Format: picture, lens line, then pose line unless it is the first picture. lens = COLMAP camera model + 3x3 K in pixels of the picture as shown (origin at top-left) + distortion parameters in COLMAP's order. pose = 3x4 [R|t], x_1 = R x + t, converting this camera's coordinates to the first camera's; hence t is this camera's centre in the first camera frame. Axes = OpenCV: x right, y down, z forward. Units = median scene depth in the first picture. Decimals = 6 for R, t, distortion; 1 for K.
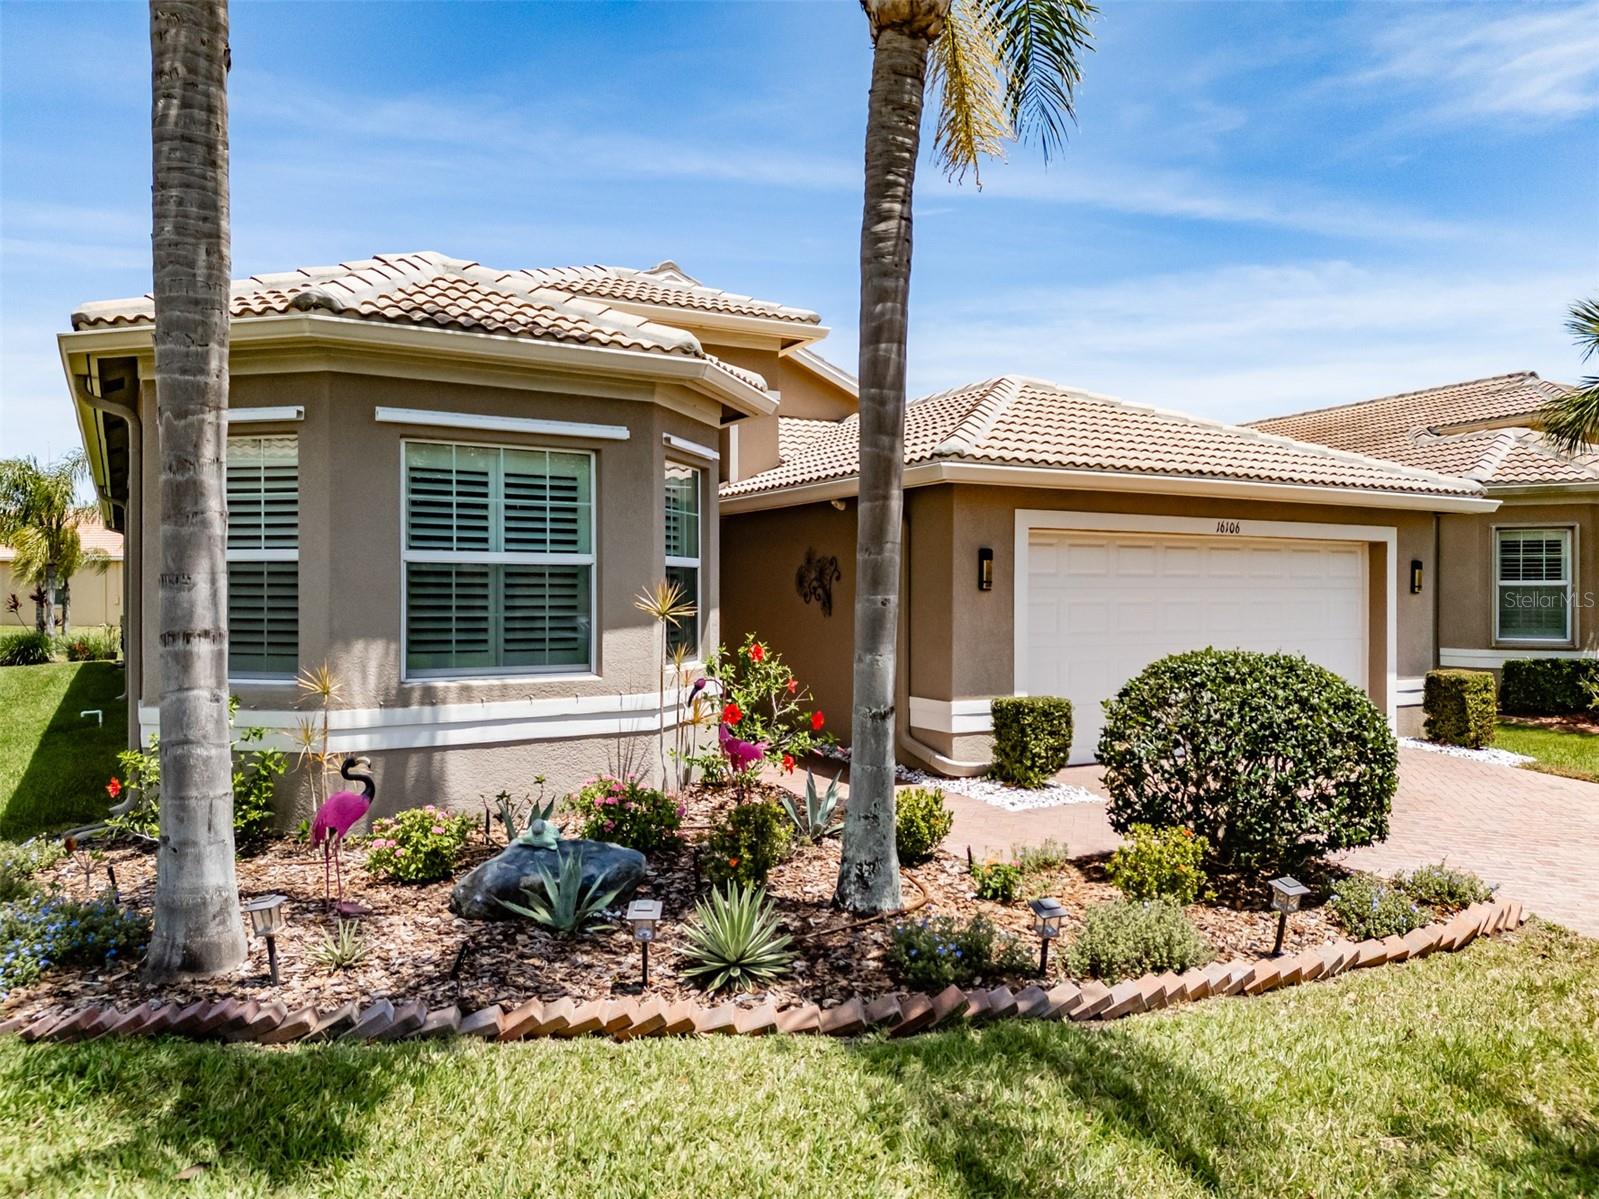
lens RADIAL K [[1166.1, 0, 819.4], [0, 1166.1, 606.0], [0, 0, 1]] dist [0.042890, -0.055811]
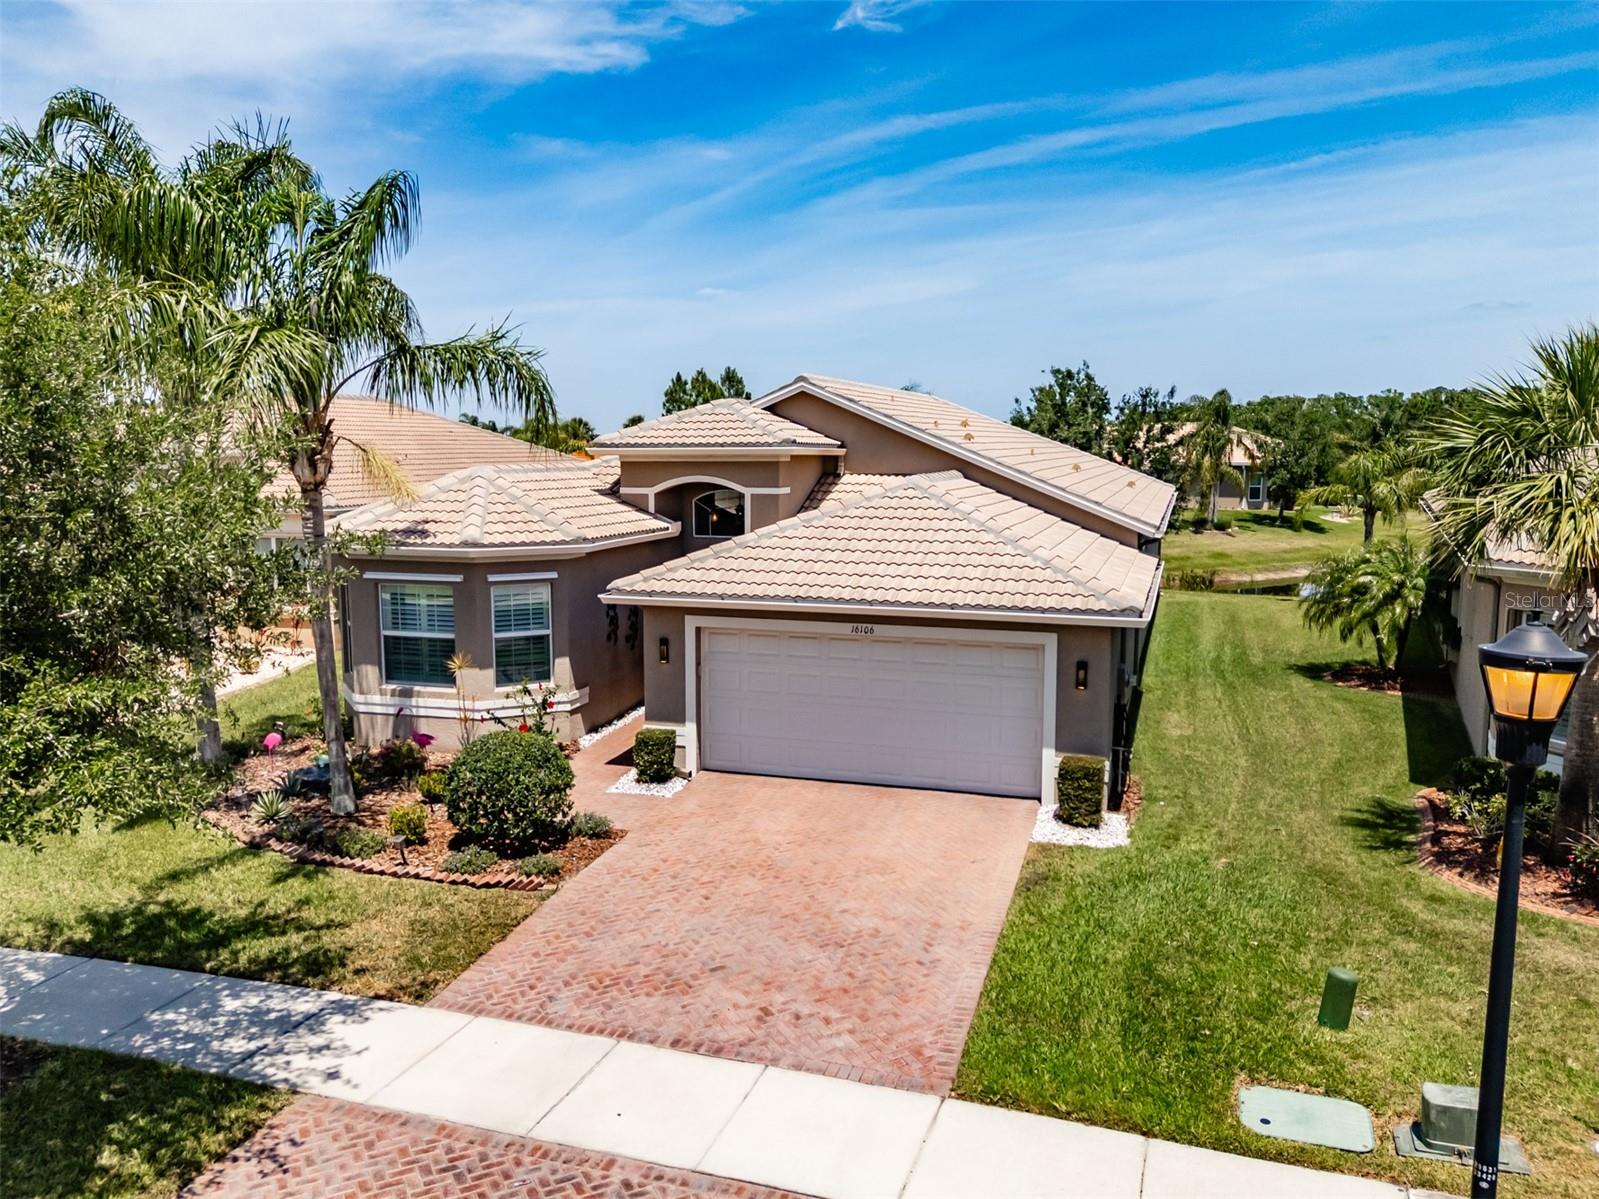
lens RADIAL K [[1164.3, 0, 791.4], [0, 1164.3, 599.2], [0, 0, 1]] dist [0.098146, -0.128880]
pose [[0.676564, 0.086086, -0.731335, 1.712930], [-0.006731, 0.993825, 0.110758, -0.337085], [0.736353, -0.070013, 0.672965, -0.003581]]
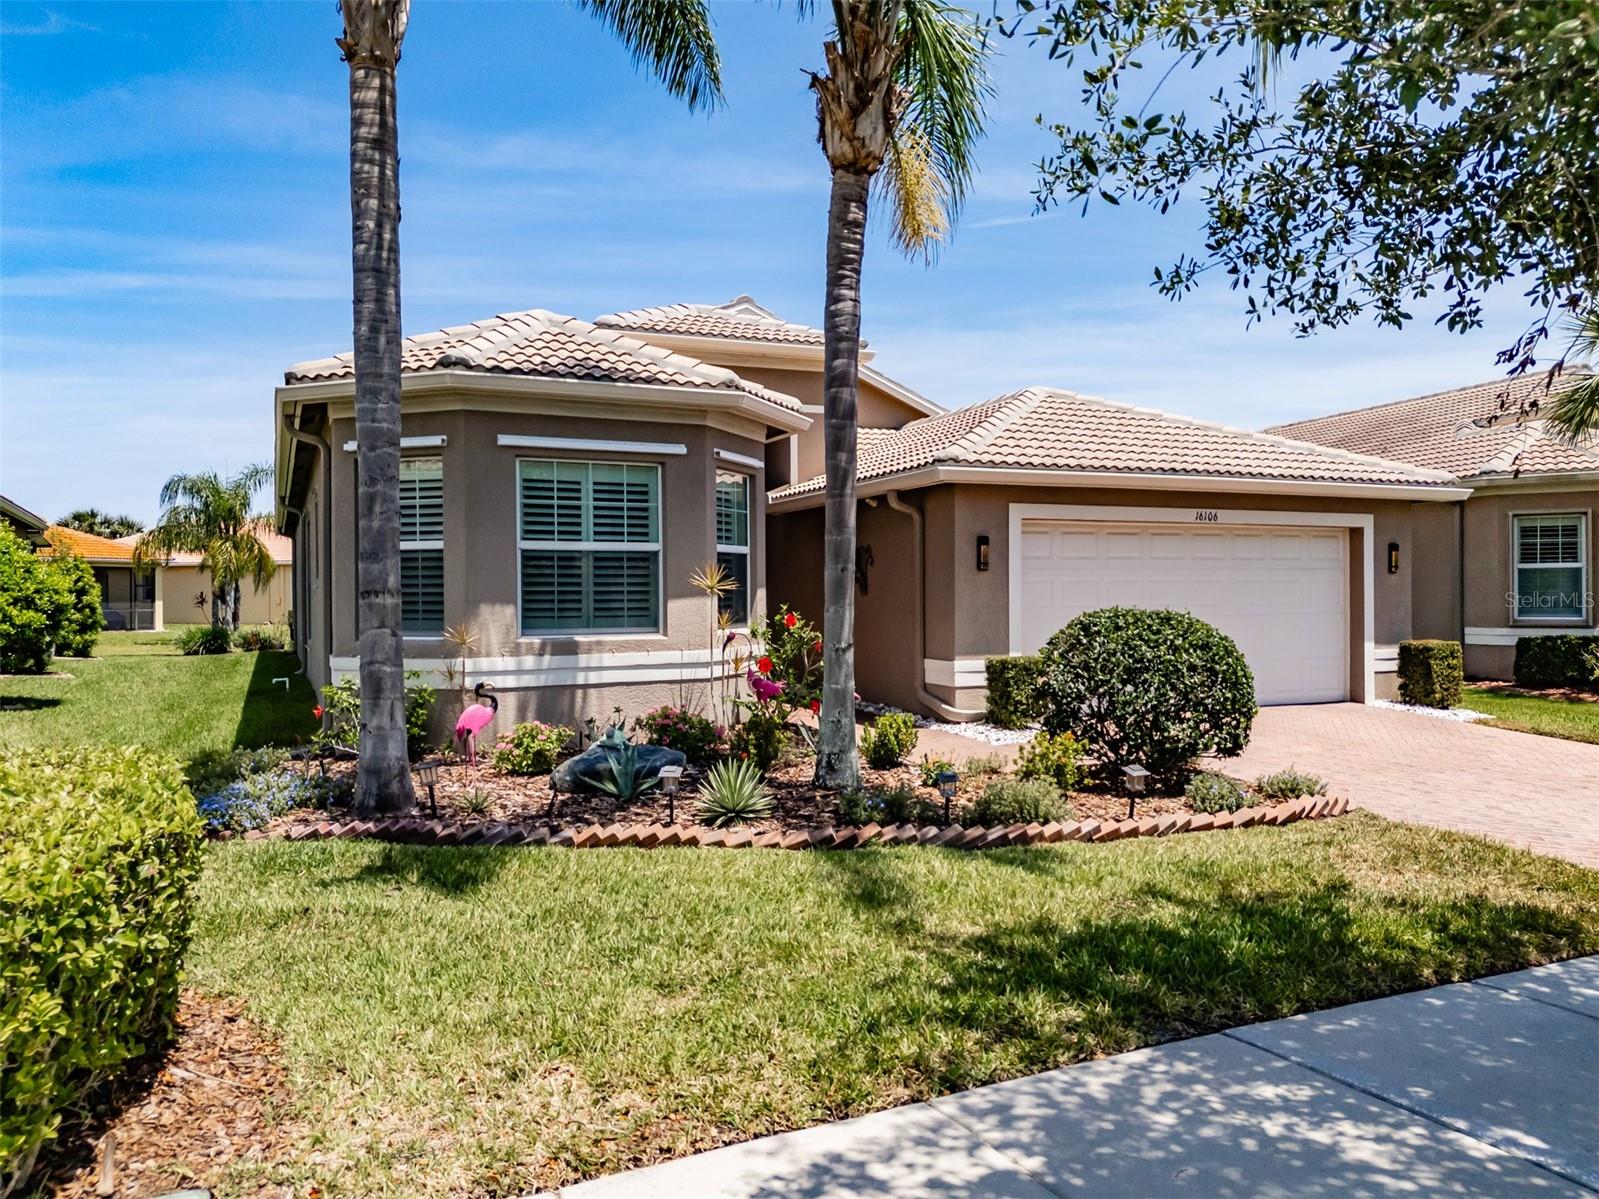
lens RADIAL K [[1166.1, 0, 819.4], [0, 1166.1, 606.0], [0, 0, 1]] dist [0.042890, -0.055811]
pose [[0.994951, -0.007341, -0.100089, 0.106112], [0.007274, 0.999973, -0.001036, 0.027043], [0.100094, 0.000303, 0.994978, -0.260929]]
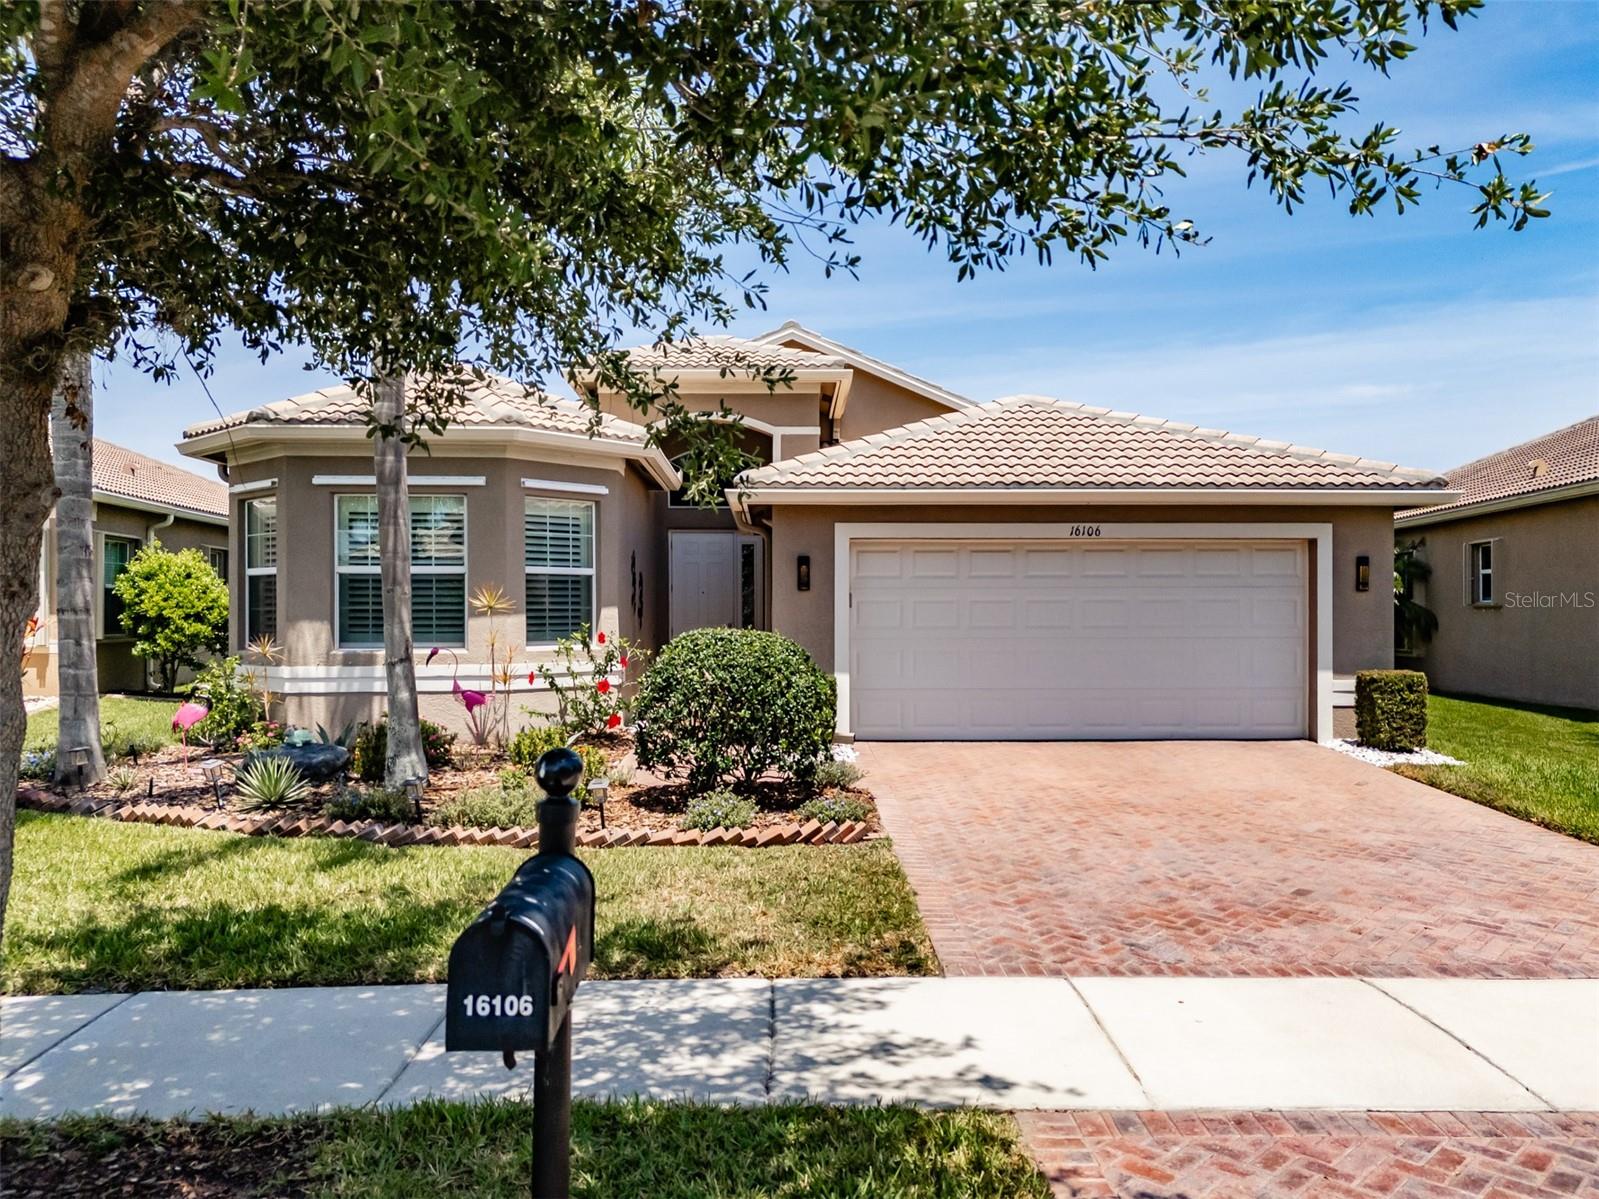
lens RADIAL K [[1166.1, 0, 819.4], [0, 1166.1, 606.0], [0, 0, 1]] dist [0.042890, -0.055811]
pose [[0.884791, -0.011021, -0.465857, 0.826514], [-0.001032, 0.999671, -0.025611, 0.039068], [0.465986, 0.023141, 0.884489, -0.085846]]
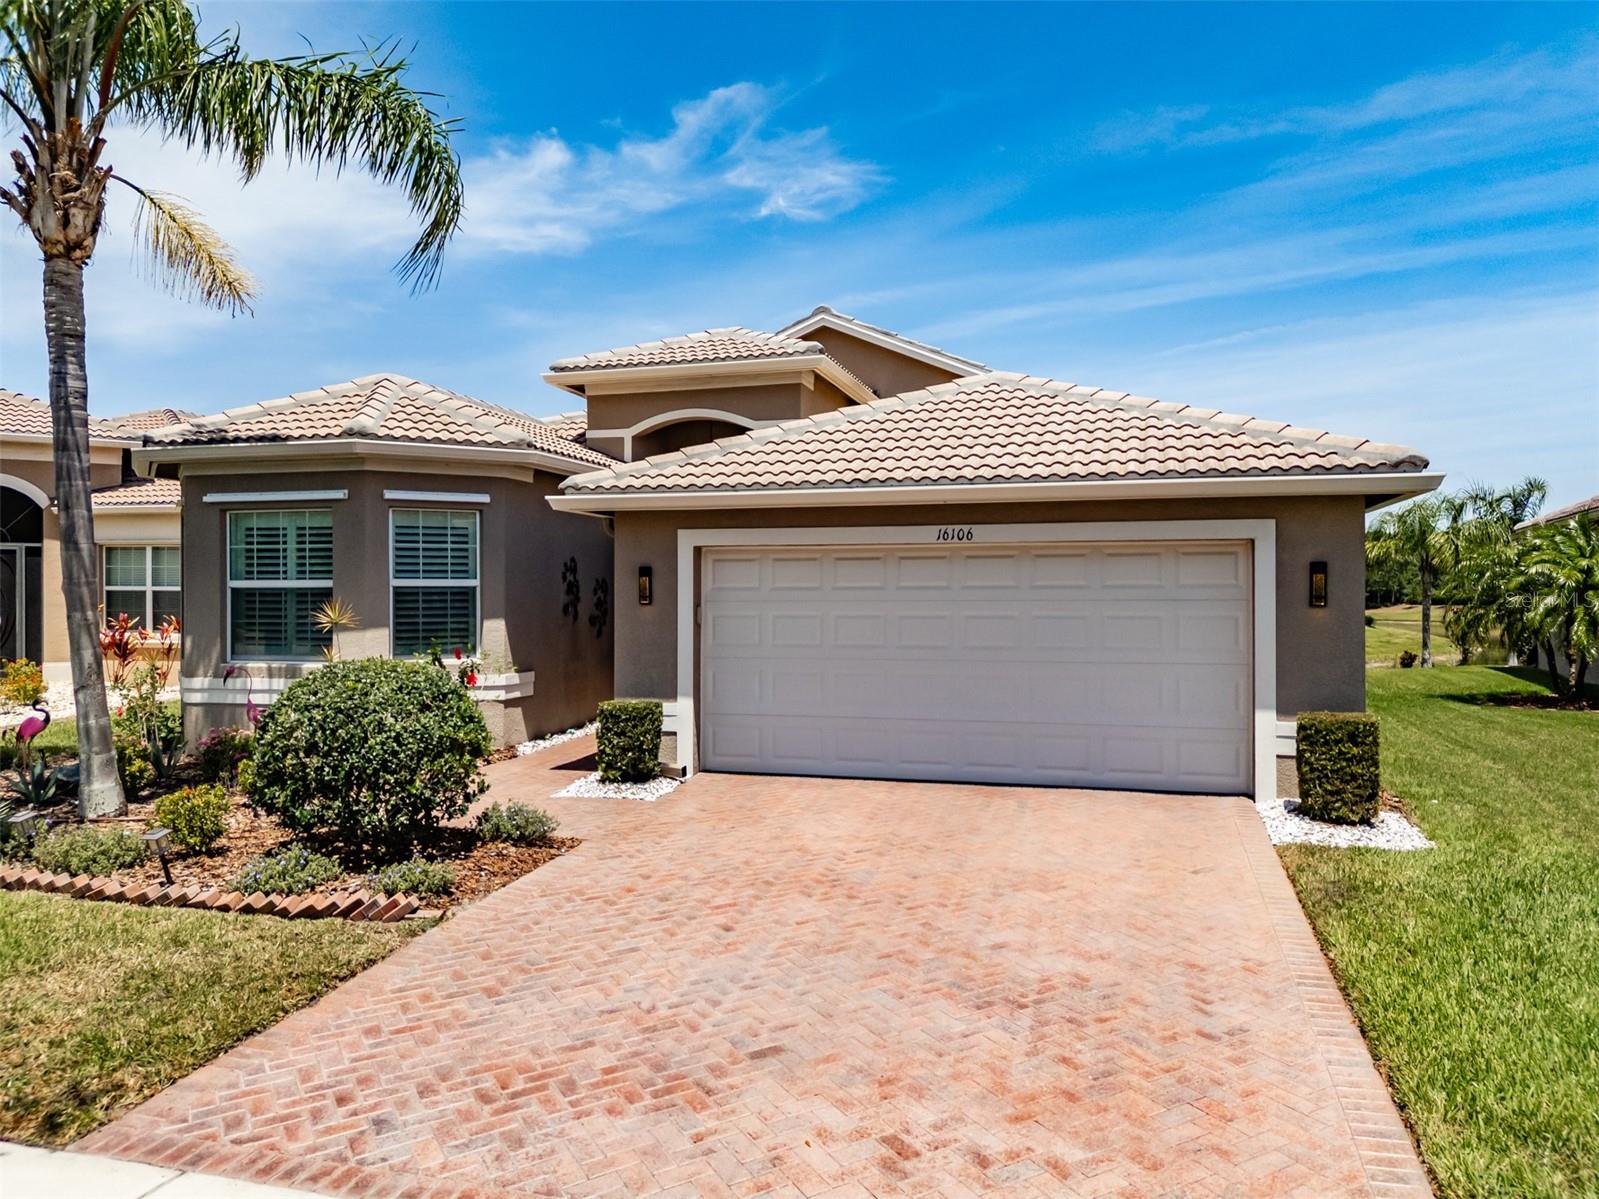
lens RADIAL K [[1133.9, 0, 799.5], [0, 1133.9, 599.5], [0, 0, 1]] dist [0.045554, -0.019922]
pose [[0.700798, -0.004163, -0.713348, 1.164194], [-0.005777, 0.999917, -0.011511, -0.007561], [0.713336, 0.012188, 0.700716, 0.389152]]
